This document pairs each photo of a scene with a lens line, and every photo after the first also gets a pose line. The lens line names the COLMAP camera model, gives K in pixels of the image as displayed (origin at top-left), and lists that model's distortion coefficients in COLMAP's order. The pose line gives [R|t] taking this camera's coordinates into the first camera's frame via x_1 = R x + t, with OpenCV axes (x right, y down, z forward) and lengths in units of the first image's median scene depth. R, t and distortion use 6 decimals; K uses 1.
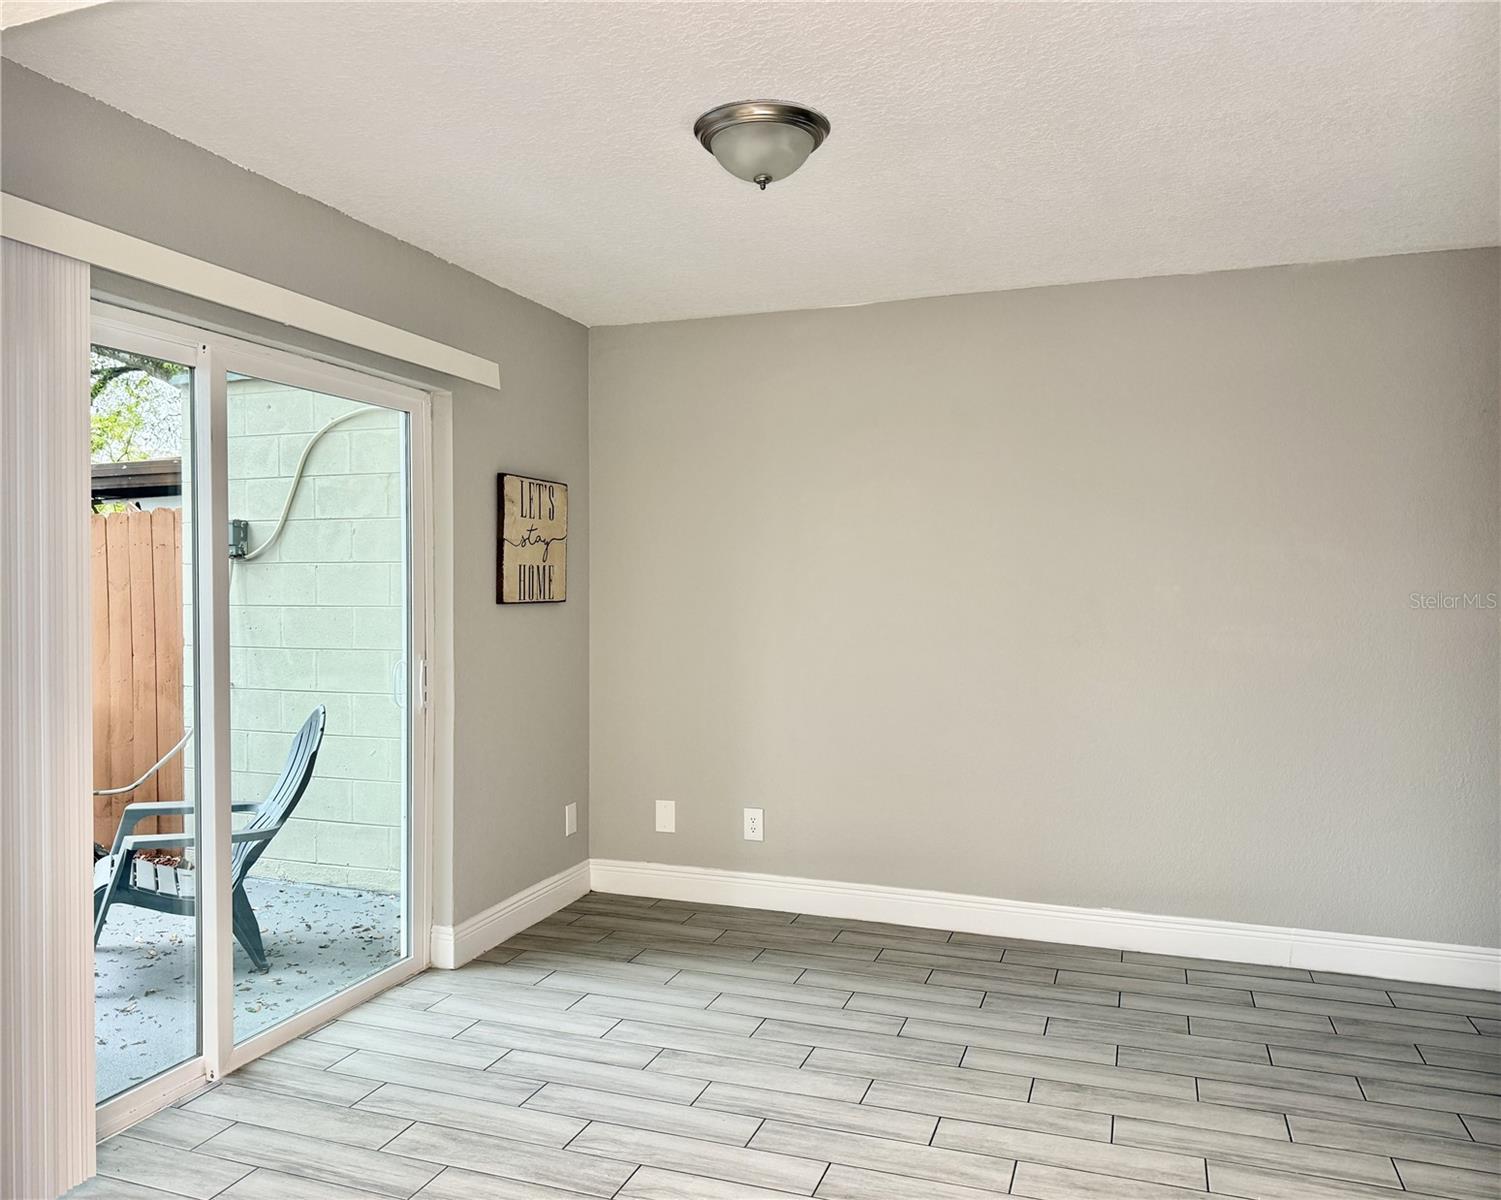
lens RADIAL K [[1075.2, 0, 750.5], [0, 1075.2, 600.0], [0, 0, 1]] dist [-0.005421, -0.002135]
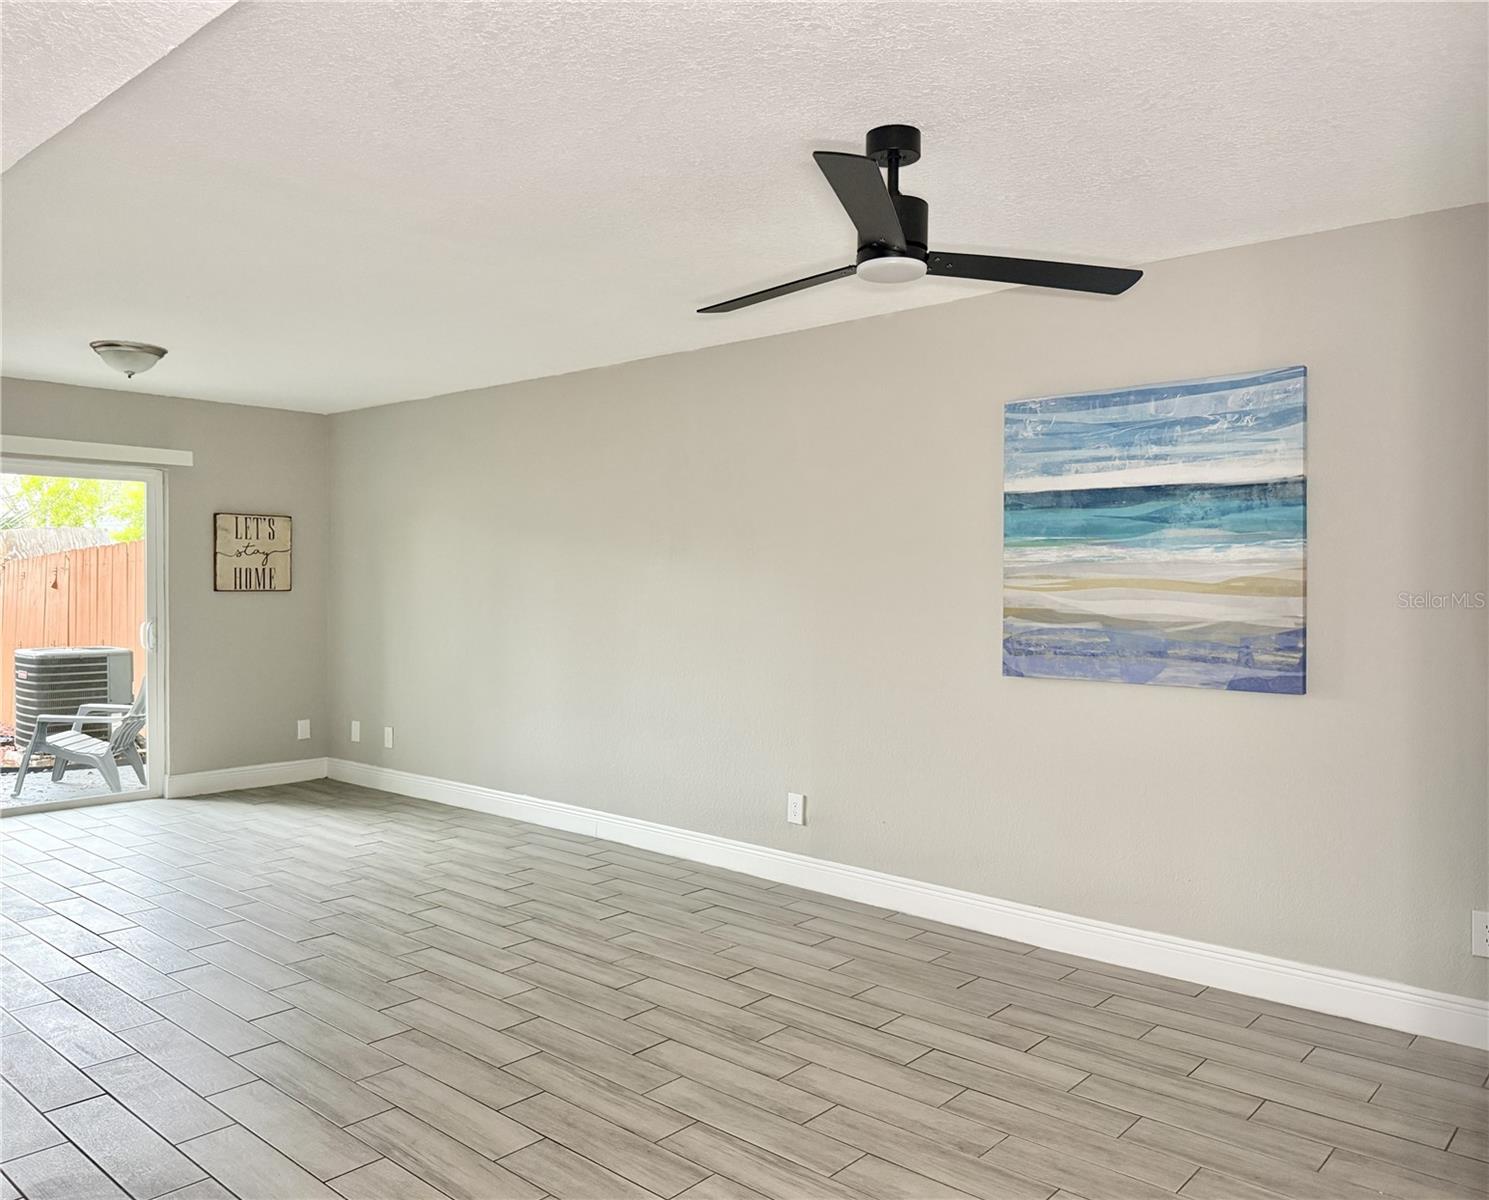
lens RADIAL K [[1149.1, 0, 744.5], [0, 1149.1, 600.0], [0, 0, 1]] dist [0.109552, -0.137901]
pose [[0.923756, 0.010170, -0.382847, 1.153383], [-0.008966, 0.999948, 0.004931, 0.001057], [0.382878, -0.001122, 0.923798, -0.345899]]
